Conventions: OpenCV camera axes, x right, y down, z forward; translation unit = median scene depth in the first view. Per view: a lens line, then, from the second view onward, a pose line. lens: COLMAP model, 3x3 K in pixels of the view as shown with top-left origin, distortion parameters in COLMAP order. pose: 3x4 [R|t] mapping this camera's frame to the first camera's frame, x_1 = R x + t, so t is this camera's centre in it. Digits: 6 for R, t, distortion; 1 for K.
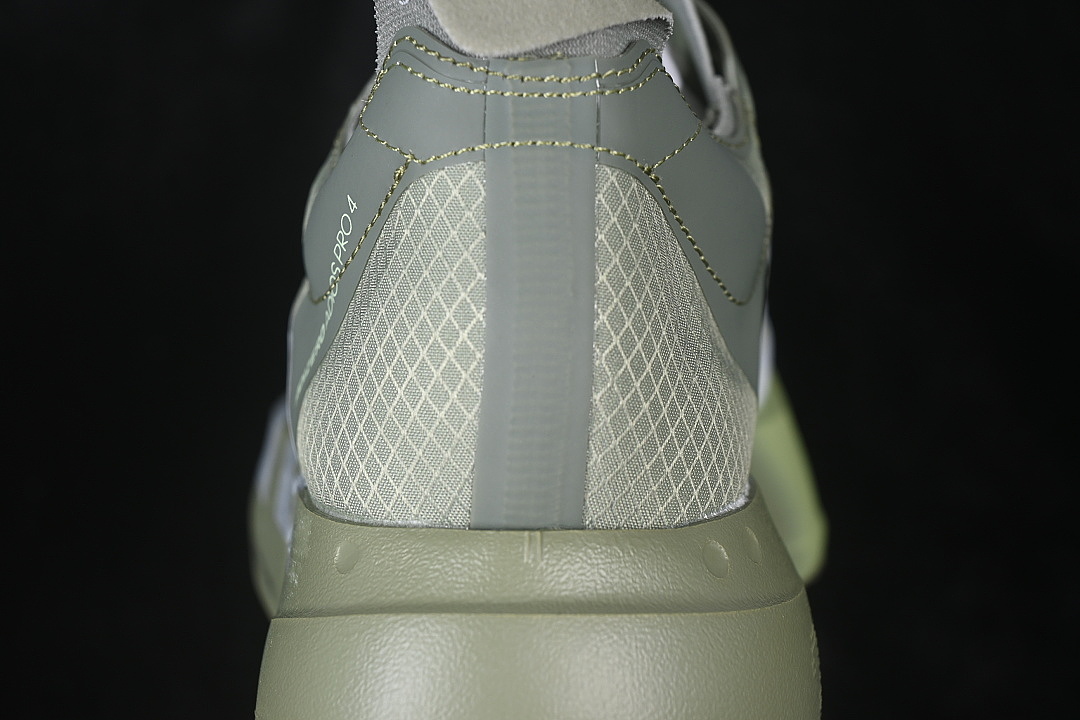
lens RADIAL K [[2286.7, 0, 540.1], [0, 2286.7, 360.7], [0, 0, 1]] dist [-0.166197, 0.000000]
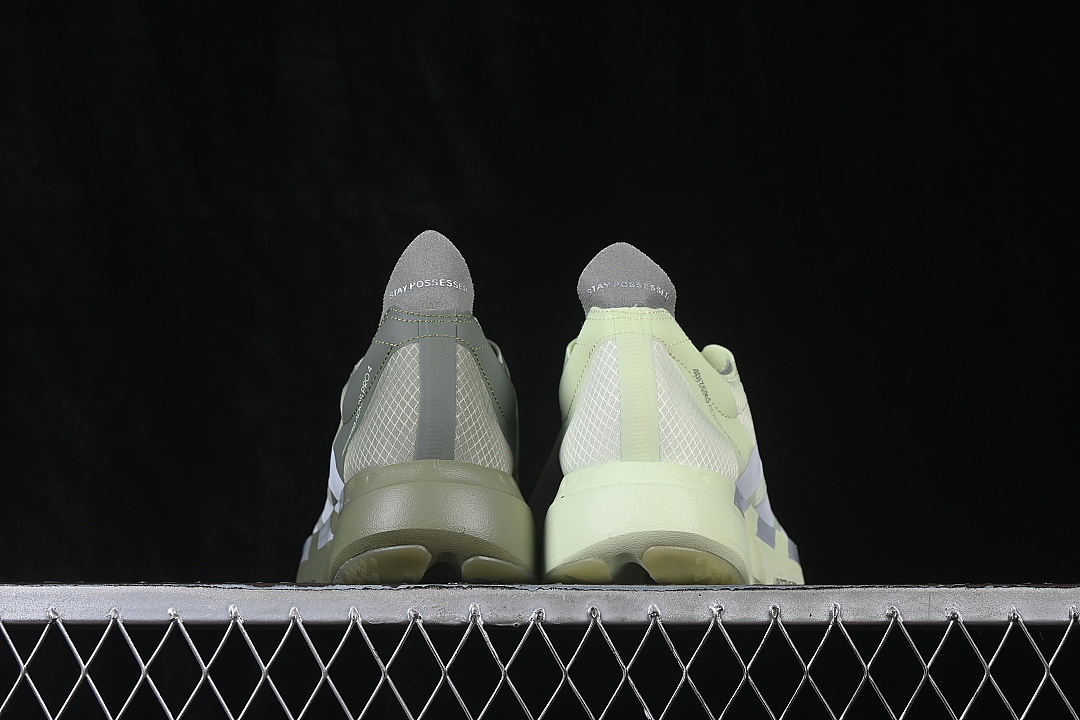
lens RADIAL K [[2286.7, 0, 539.4], [0, 2286.7, 366.4], [0, 0, 1]] dist [-0.166197, 0.000000]
pose [[0.997671, -0.000718, 0.068202, -0.070625], [0.018997, 0.963299, -0.267757, 0.743388], [-0.065506, 0.268429, 0.961070, -1.864325]]
